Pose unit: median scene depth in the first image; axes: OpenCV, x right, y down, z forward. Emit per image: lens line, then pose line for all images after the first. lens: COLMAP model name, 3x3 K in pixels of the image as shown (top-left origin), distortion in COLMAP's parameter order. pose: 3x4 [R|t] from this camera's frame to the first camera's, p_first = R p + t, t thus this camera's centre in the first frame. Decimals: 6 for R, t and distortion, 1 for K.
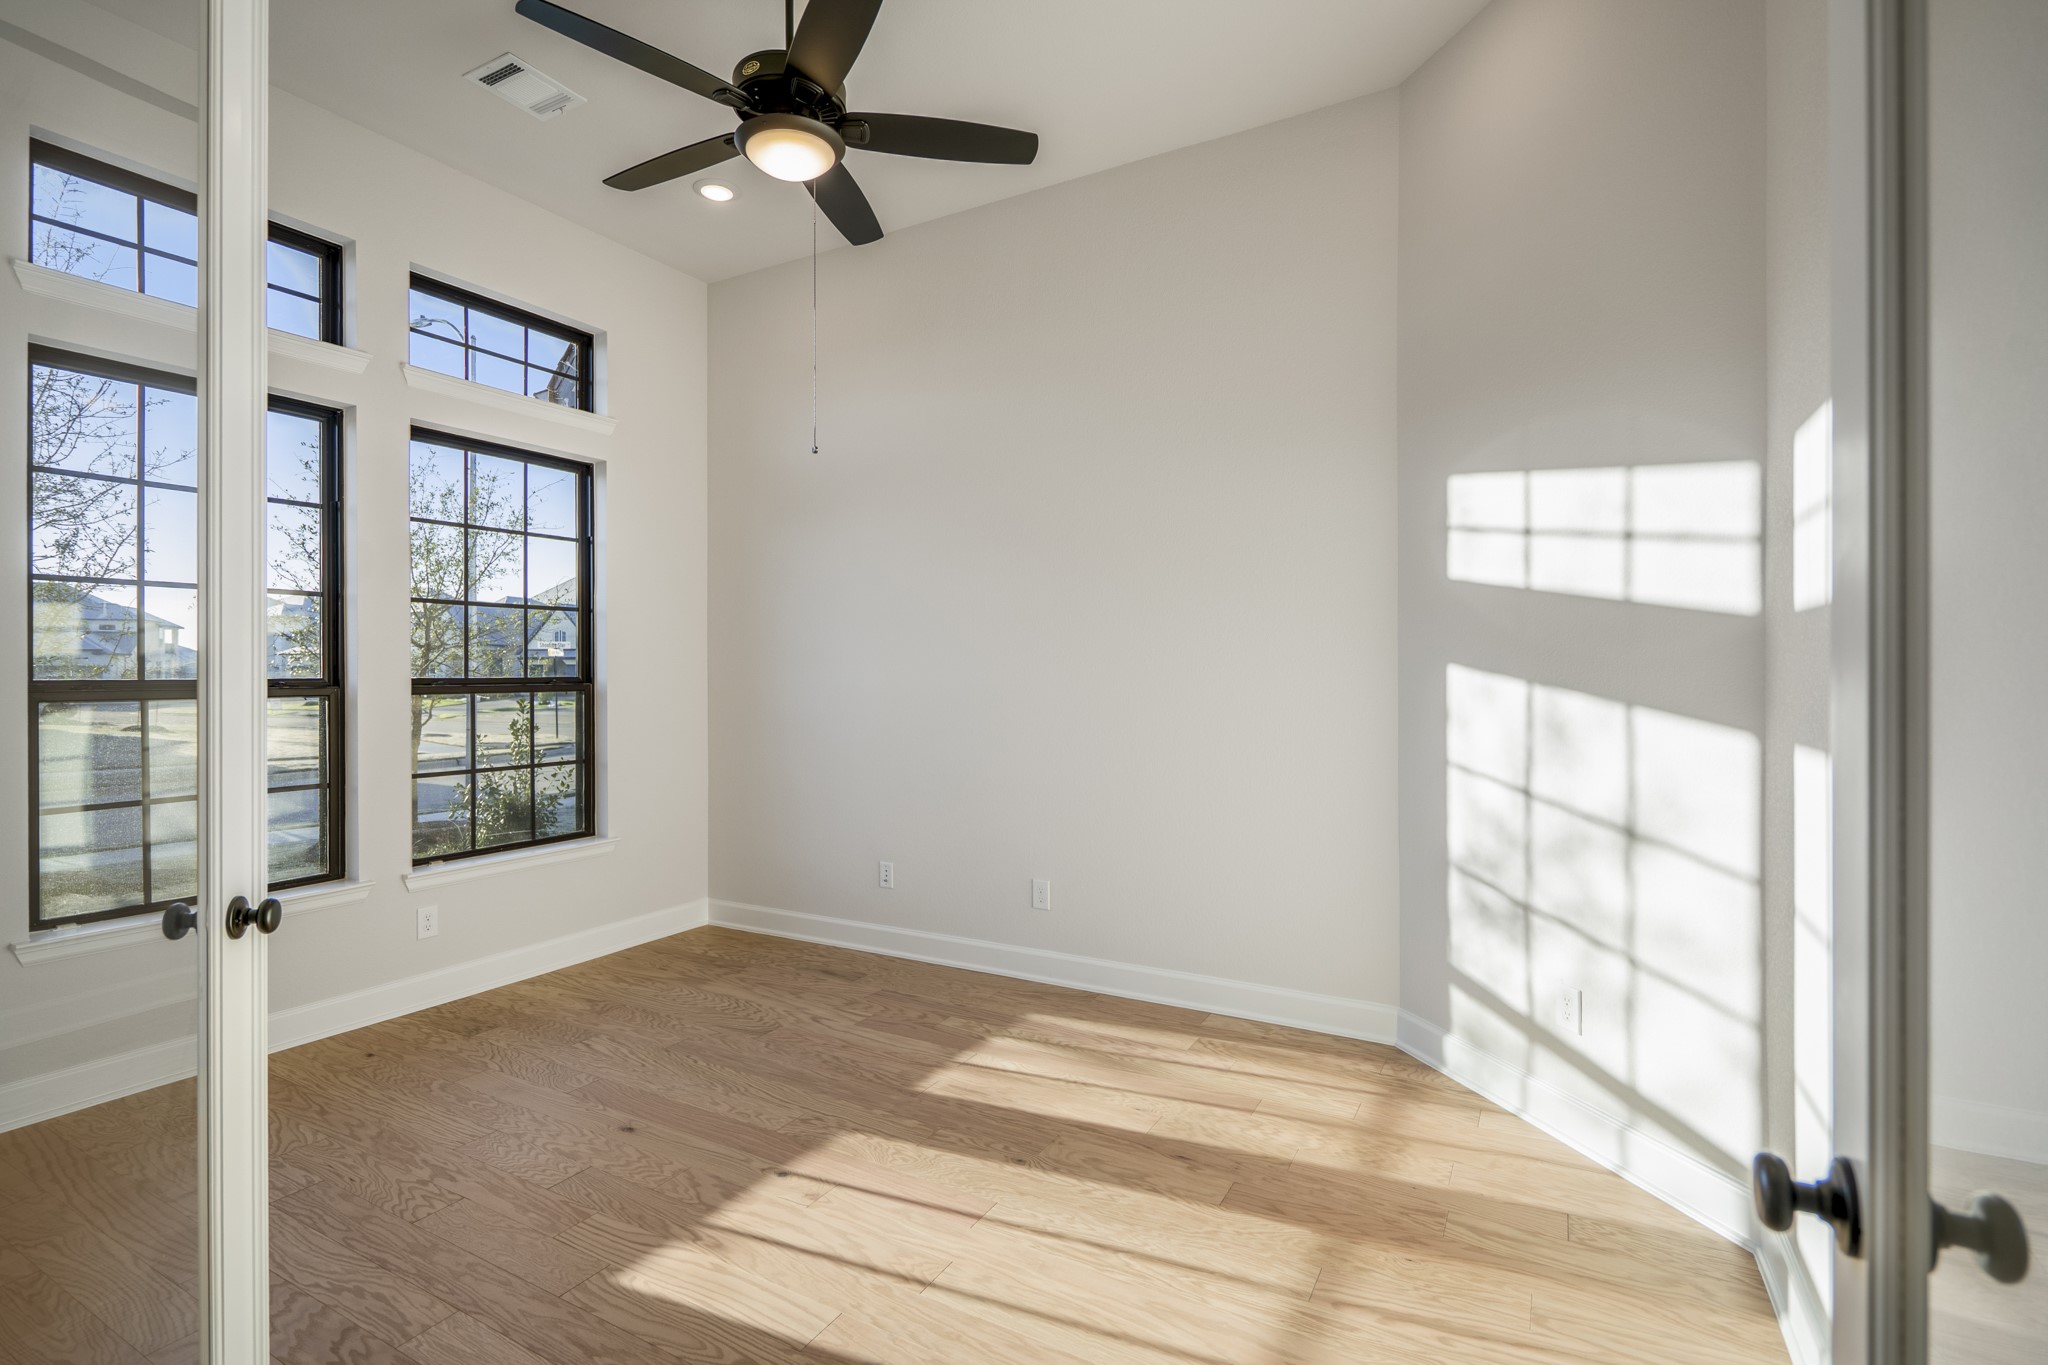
lens RADIAL K [[966.1, 0, 1017.3], [0, 966.1, 674.0], [0, 0, 1]] dist [-0.058285, 0.024200]
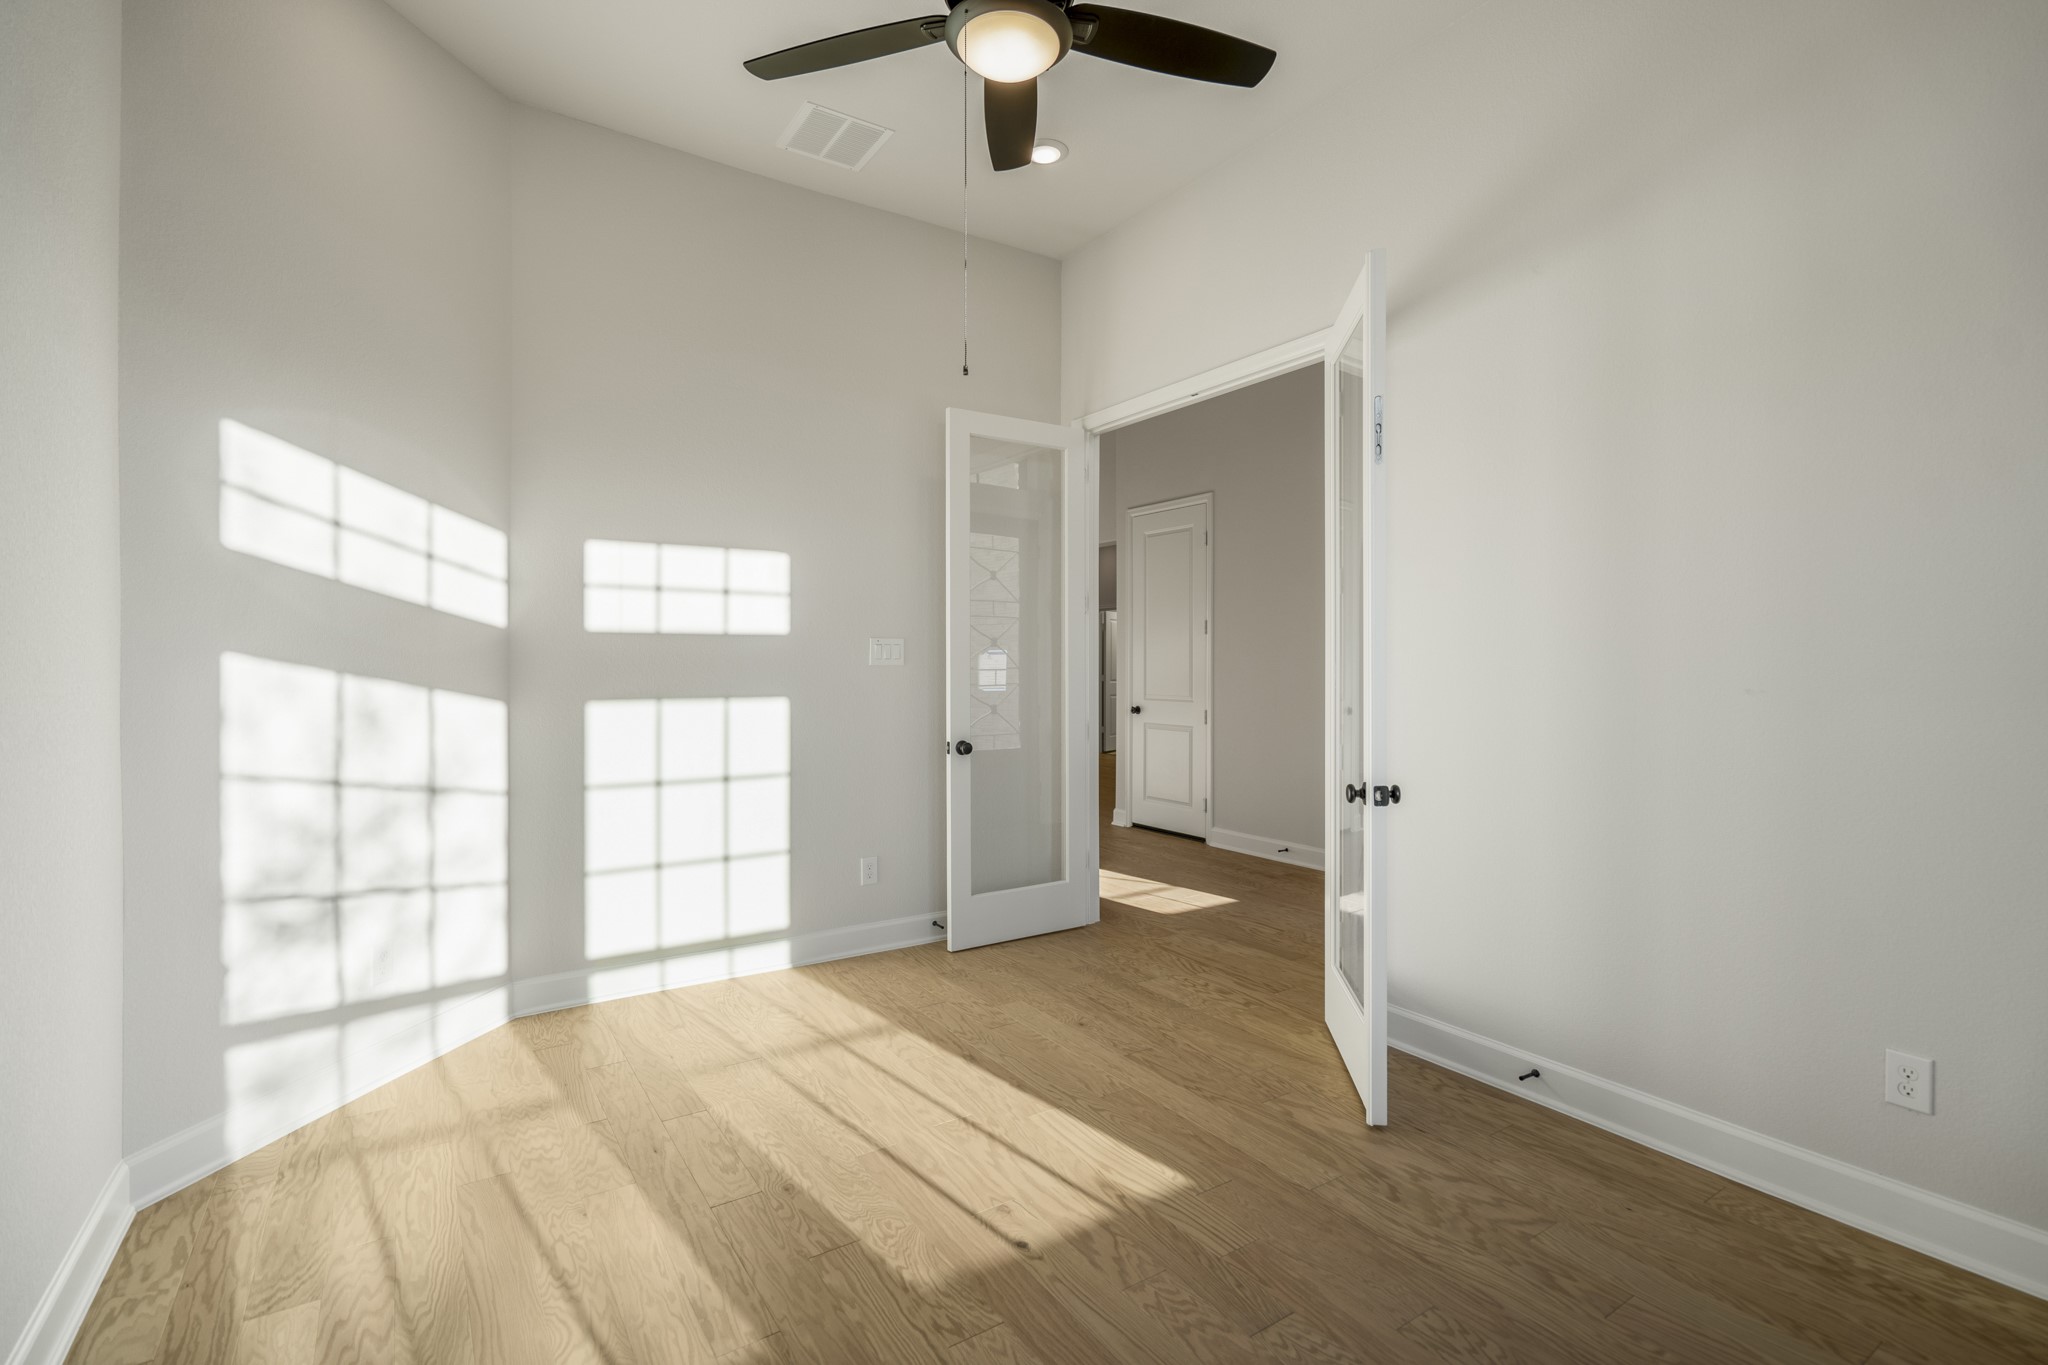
lens RADIAL K [[953.4, 0, 1024.0], [0, 953.4, 682.5], [0, 0, 1]] dist [0.002156, 0.000739]
pose [[-0.897164, -0.010965, 0.441562, -0.606771], [-0.002463, 0.999800, 0.019823, -0.003574], [-0.441691, 0.016697, -0.897012, 1.712702]]
